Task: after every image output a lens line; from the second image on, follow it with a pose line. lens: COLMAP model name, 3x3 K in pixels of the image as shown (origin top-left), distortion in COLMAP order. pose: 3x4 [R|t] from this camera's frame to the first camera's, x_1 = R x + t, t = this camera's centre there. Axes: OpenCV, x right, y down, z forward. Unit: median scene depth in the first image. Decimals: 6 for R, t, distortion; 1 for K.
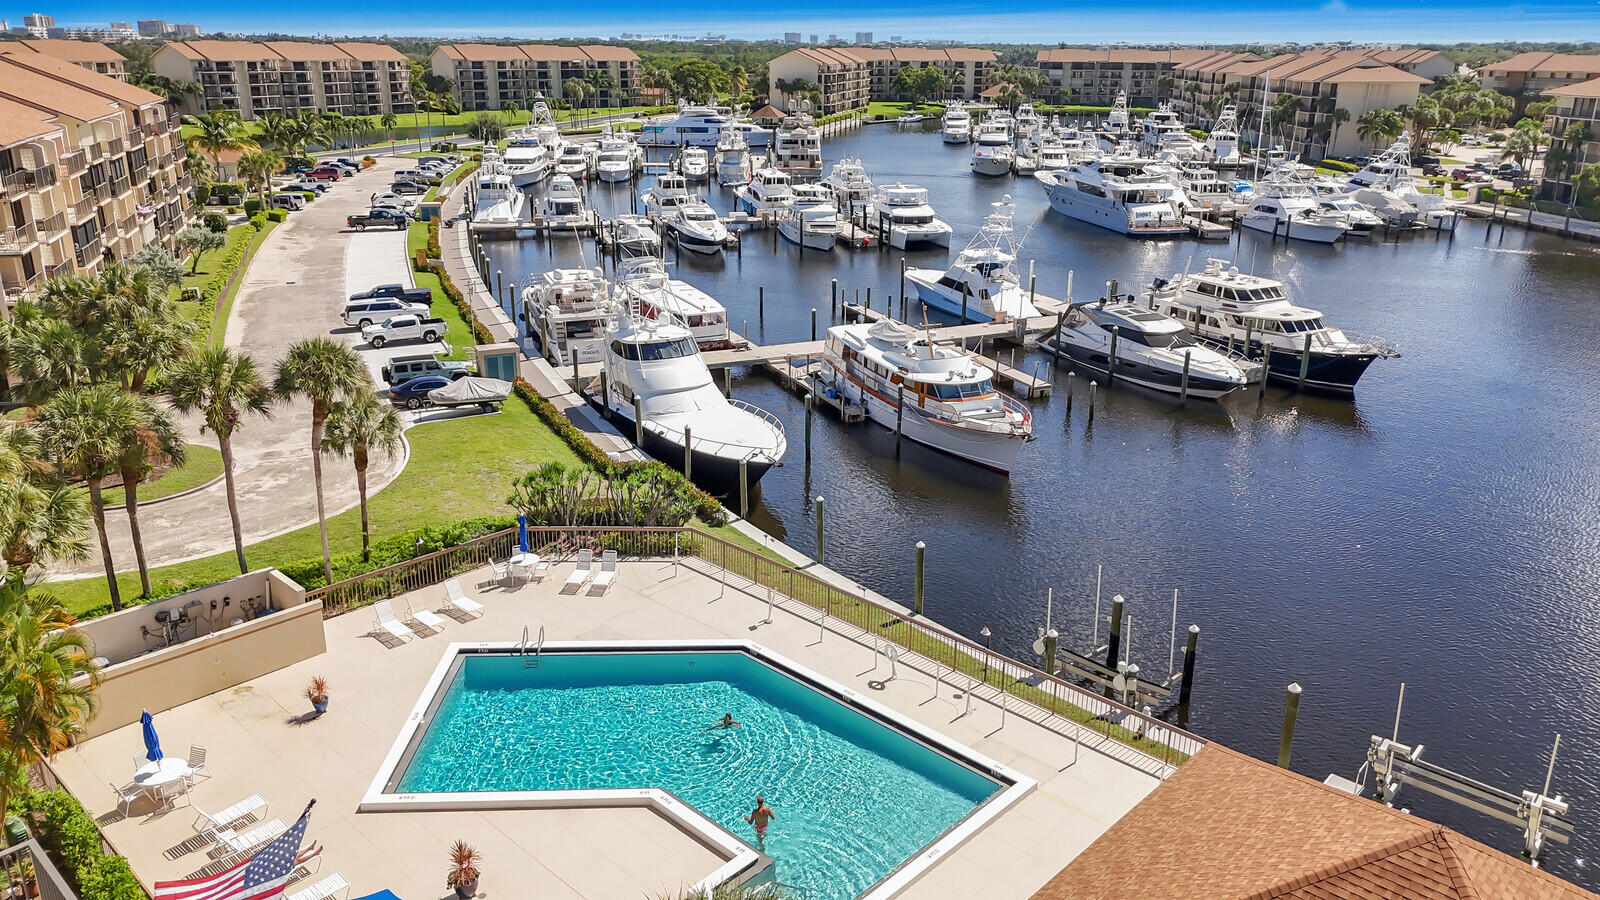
lens RADIAL K [[1174.1, 0, 800.0], [0, 1174.1, 450.0], [0, 0, 1]] dist [0.064027, -0.064330]
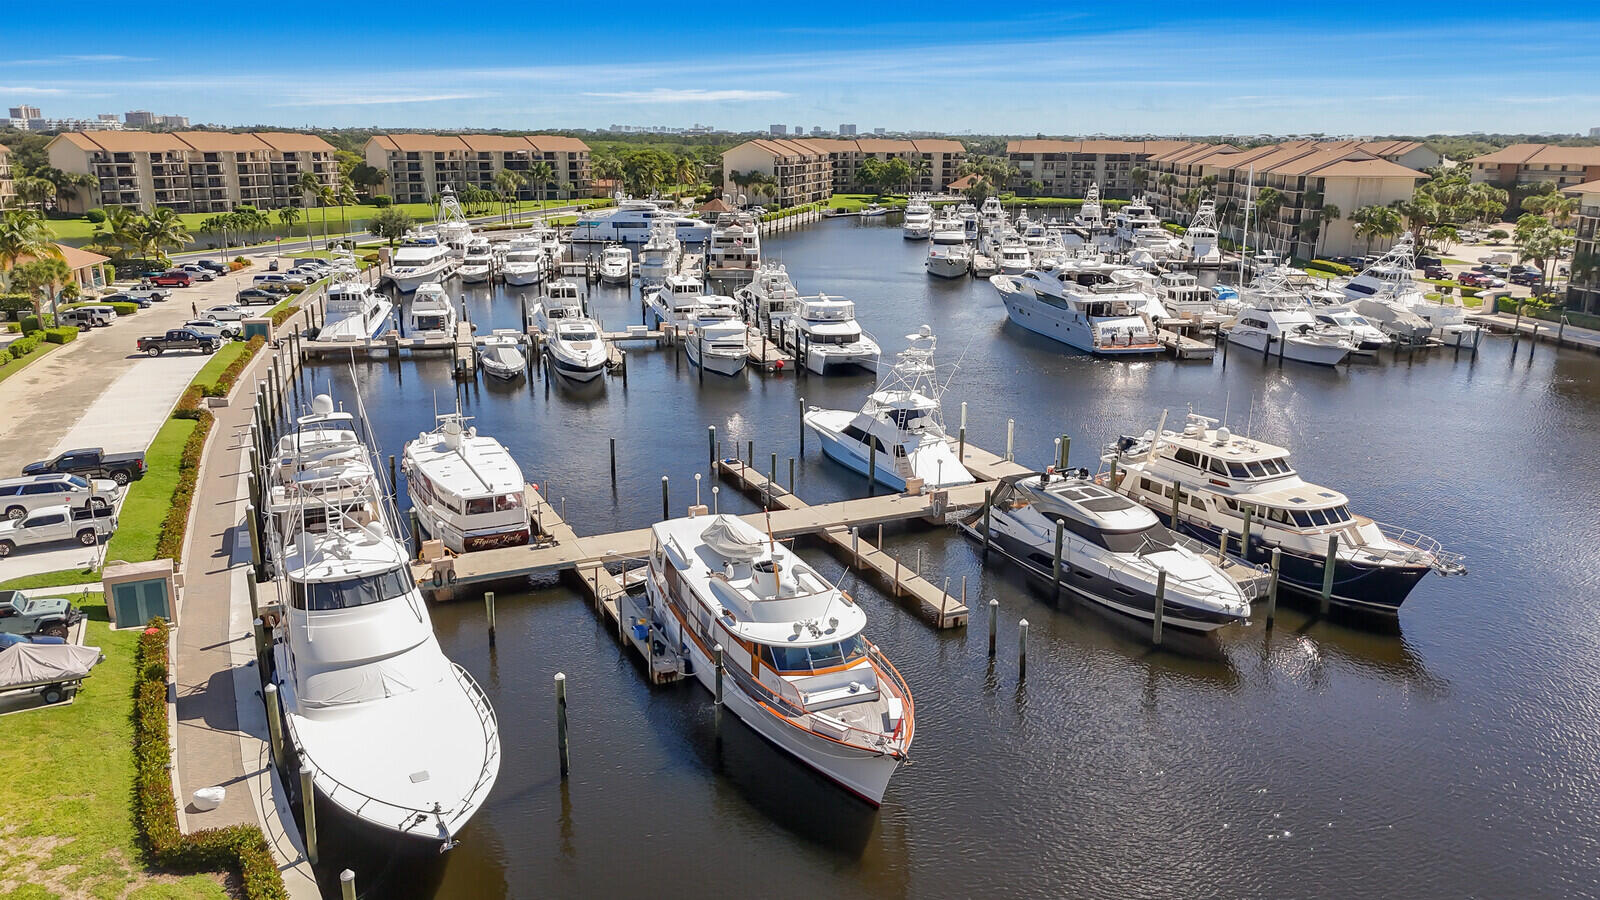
lens RADIAL K [[1174.1, 0, 800.0], [0, 1174.1, 450.0], [0, 0, 1]] dist [0.064027, -0.064330]
pose [[0.999941, -0.002255, 0.010587, 0.048312], [0.002991, 0.997542, -0.070003, -0.045854], [-0.010403, 0.070030, 0.997491, 0.136424]]
